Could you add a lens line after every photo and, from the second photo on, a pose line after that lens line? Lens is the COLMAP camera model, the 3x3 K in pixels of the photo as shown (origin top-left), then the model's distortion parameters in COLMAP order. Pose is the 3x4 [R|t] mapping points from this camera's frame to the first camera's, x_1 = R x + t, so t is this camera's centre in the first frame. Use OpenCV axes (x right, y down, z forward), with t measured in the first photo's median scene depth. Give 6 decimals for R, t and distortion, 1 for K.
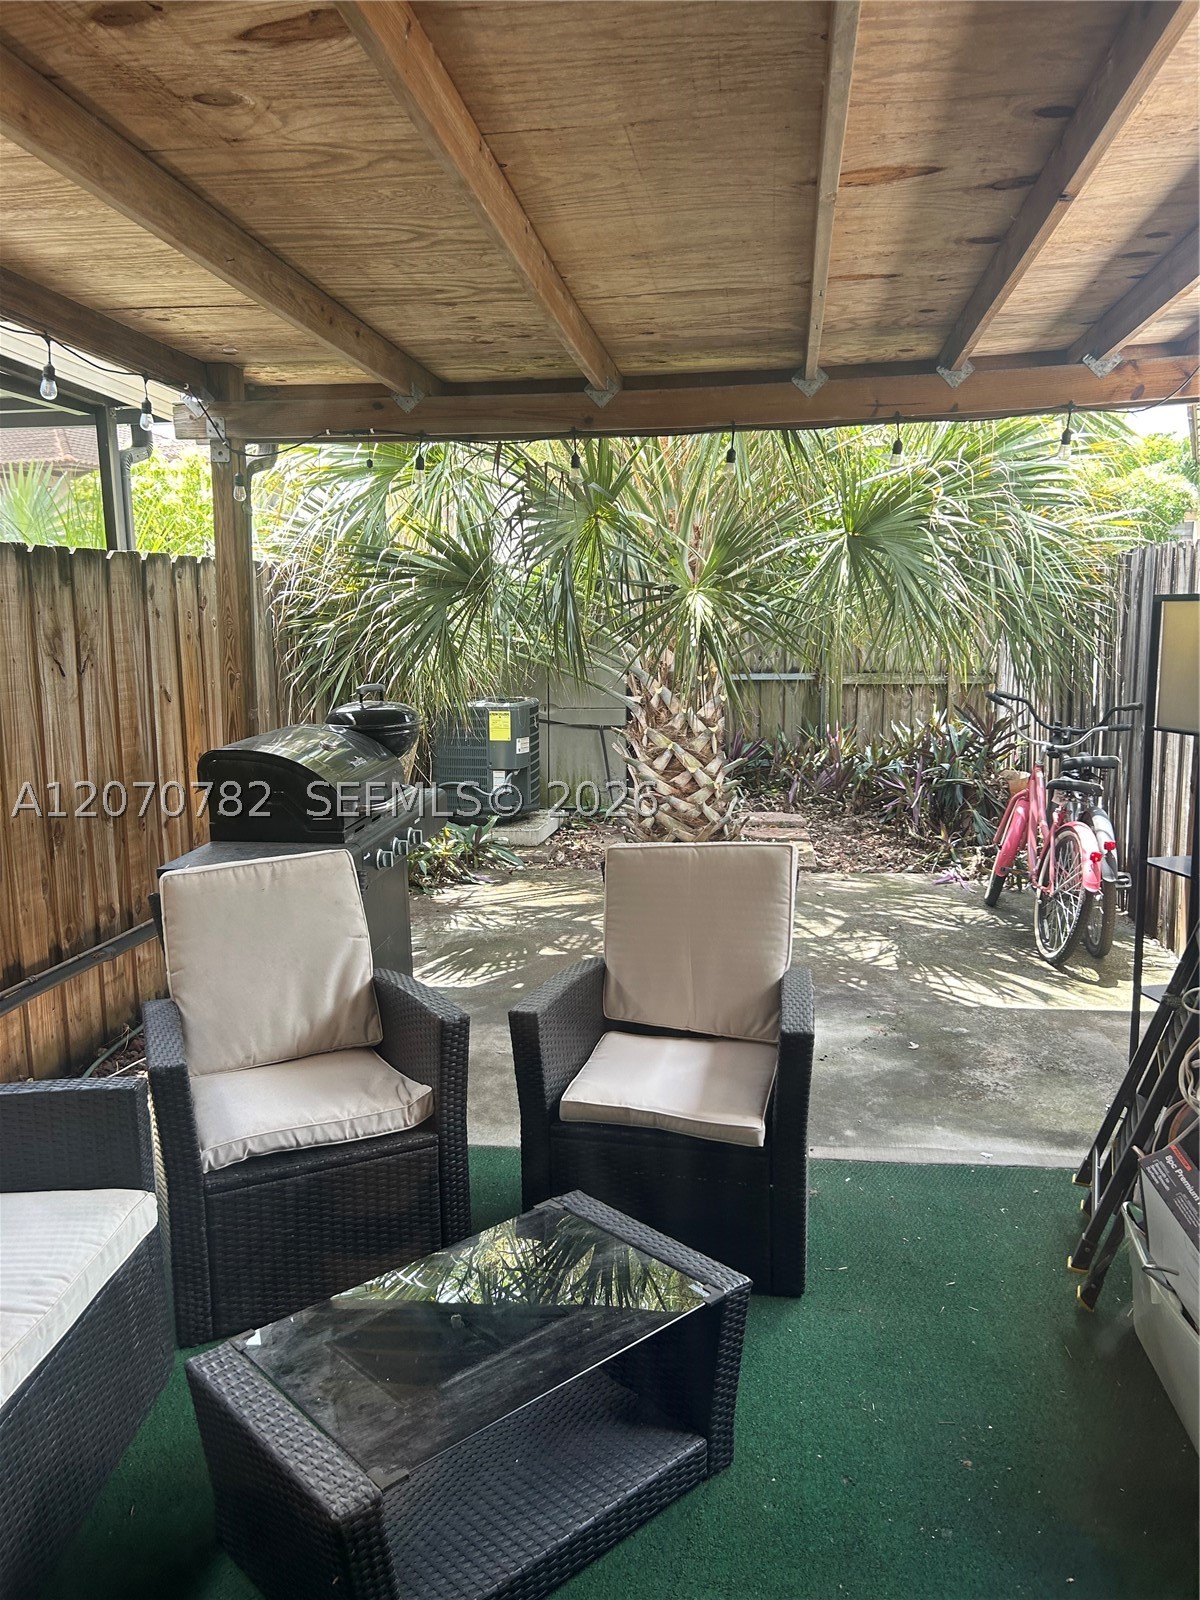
lens RADIAL K [[1177.7, 0, 605.6], [0, 1177.7, 804.0], [0, 0, 1]] dist [0.031978, -0.048928]
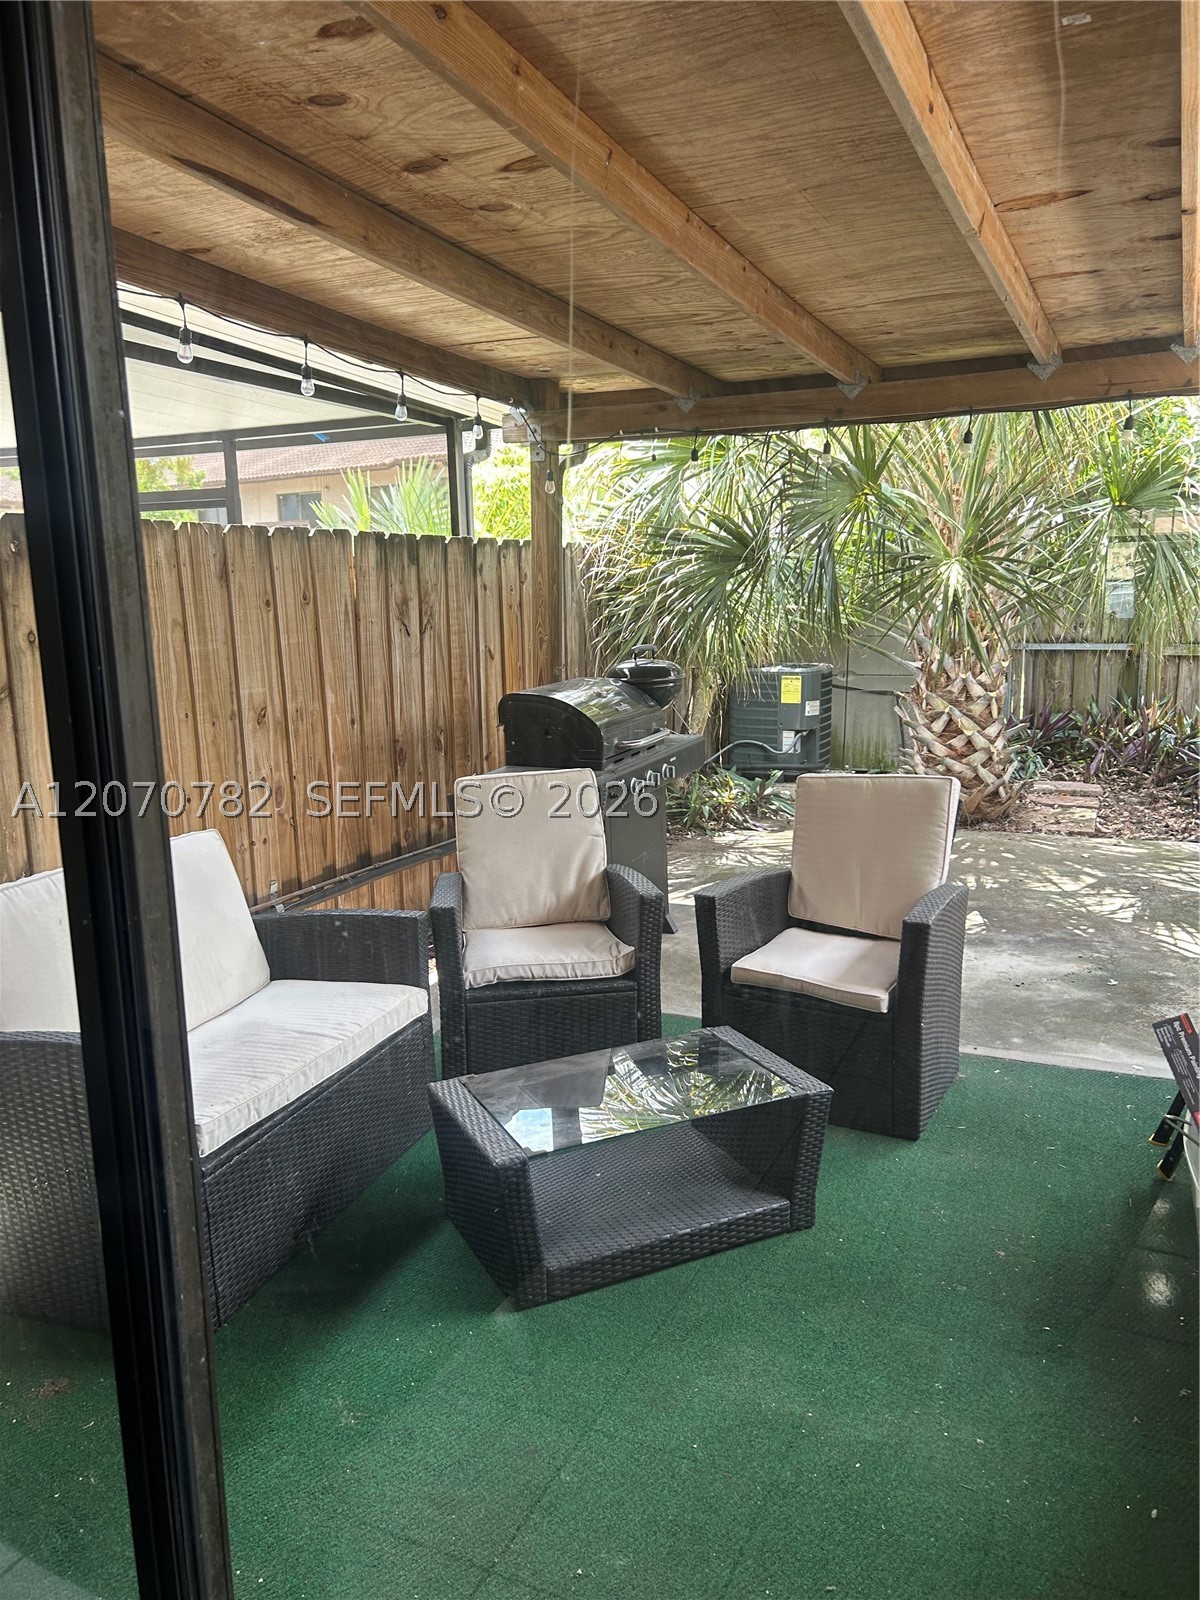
lens RADIAL K [[1177.7, 0, 613.2], [0, 1177.7, 806.6], [0, 0, 1]] dist [0.031978, -0.048928]
pose [[0.955945, 0.046207, -0.289887, 0.128754], [-0.039848, 0.998819, 0.027804, 0.032152], [0.290830, -0.015028, 0.956657, -0.159352]]
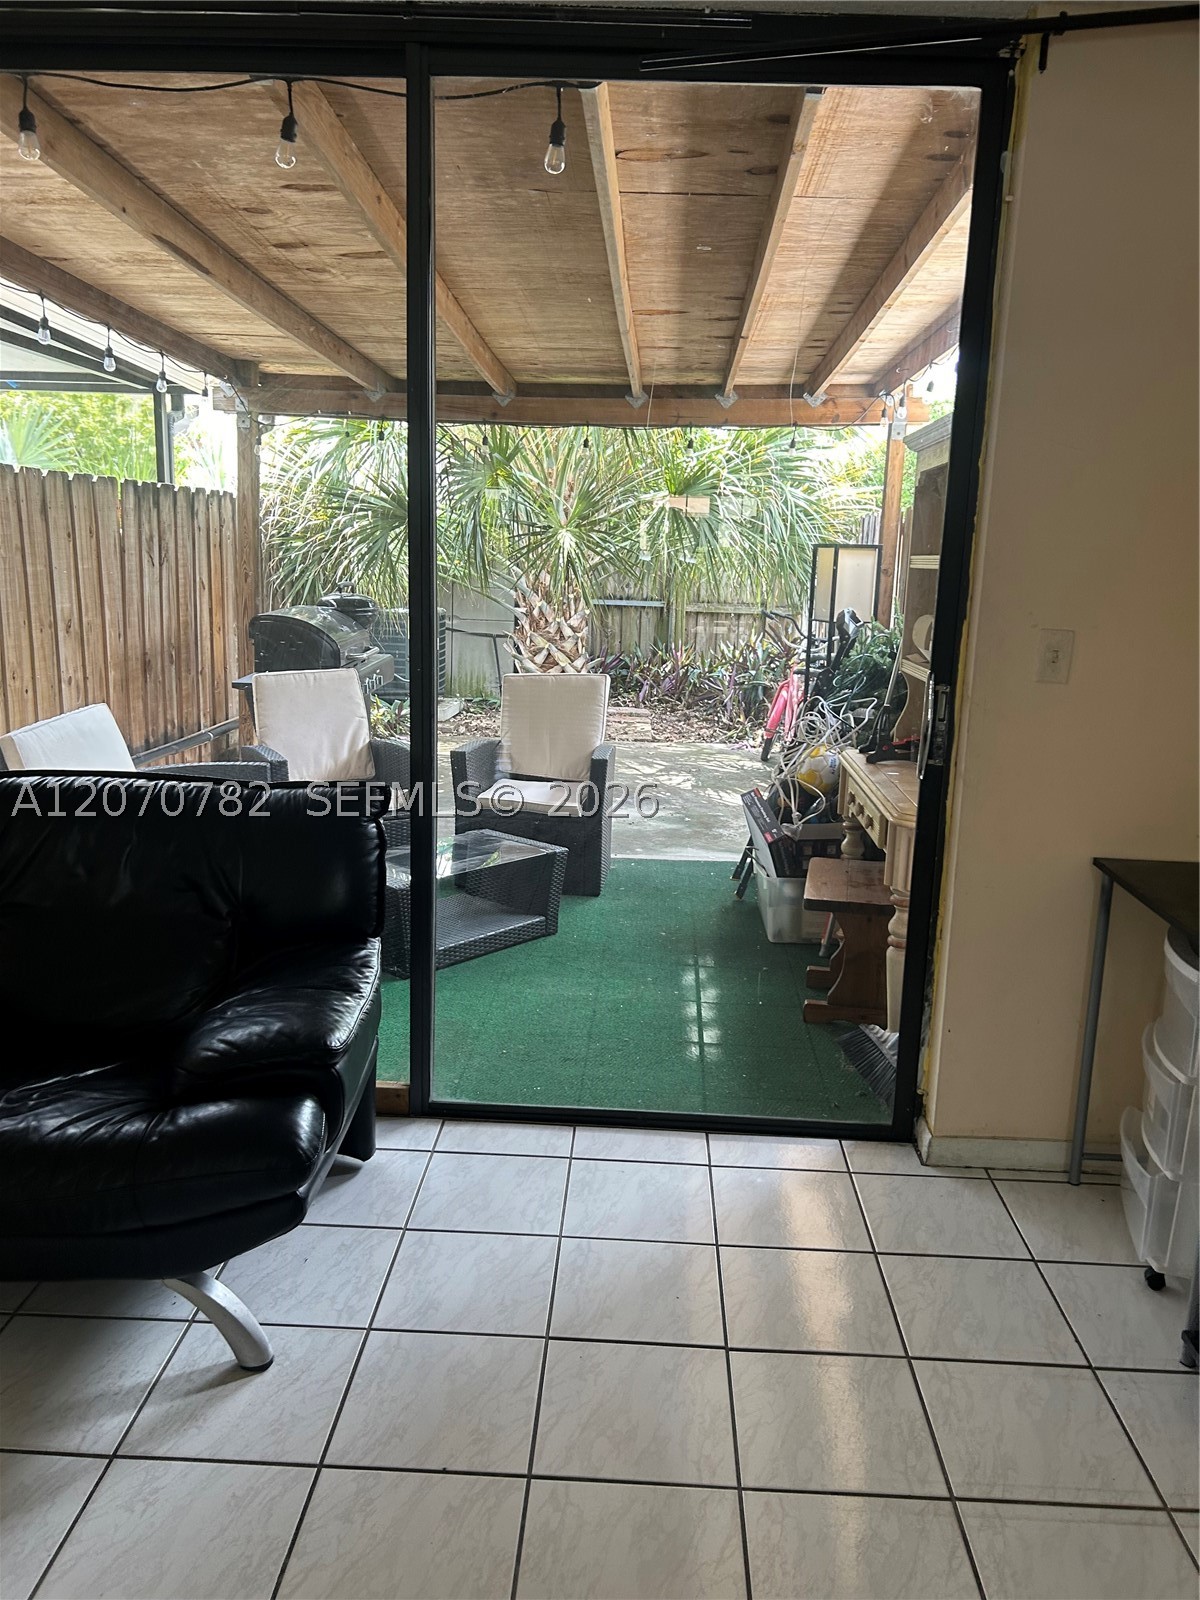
lens RADIAL K [[1177.7, 0, 610.3], [0, 1177.7, 802.4], [0, 0, 1]] dist [0.031978, -0.048928]
pose [[0.994481, 0.022027, 0.102583, -0.011627], [-0.026862, 0.998581, 0.045992, 0.107806], [-0.101424, -0.048493, 0.993661, -0.588051]]
